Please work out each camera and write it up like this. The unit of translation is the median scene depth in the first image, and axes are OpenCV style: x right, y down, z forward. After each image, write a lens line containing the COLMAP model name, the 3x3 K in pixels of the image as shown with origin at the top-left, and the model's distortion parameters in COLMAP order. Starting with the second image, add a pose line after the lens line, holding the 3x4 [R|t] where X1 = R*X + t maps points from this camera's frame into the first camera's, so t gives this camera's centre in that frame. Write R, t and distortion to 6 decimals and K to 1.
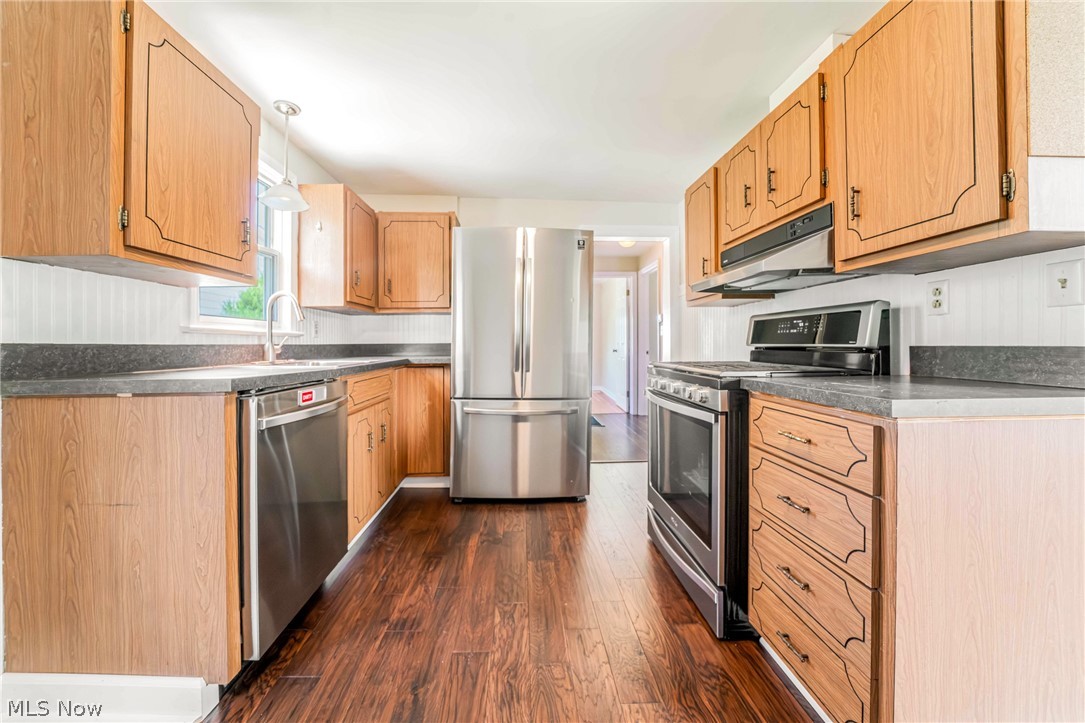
lens RADIAL K [[383.5, 0, 531.2], [0, 383.5, 343.2], [0, 0, 1]] dist [-0.029440, 0.003920]
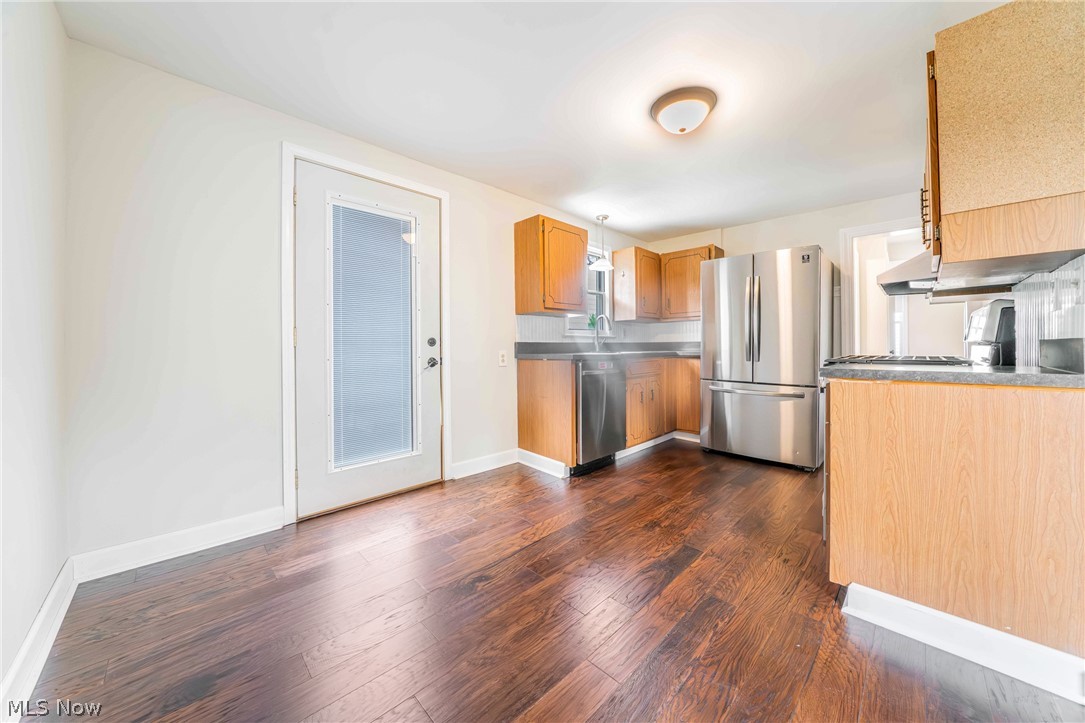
lens RADIAL K [[383.5, 0, 531.2], [0, 383.5, 343.2], [0, 0, 1]] dist [-0.029440, 0.003920]
pose [[0.657645, -0.005598, -0.753307, 0.683639], [0.007701, 0.999970, -0.000708, 0.006172], [0.753289, -0.005336, 0.657668, -0.659391]]
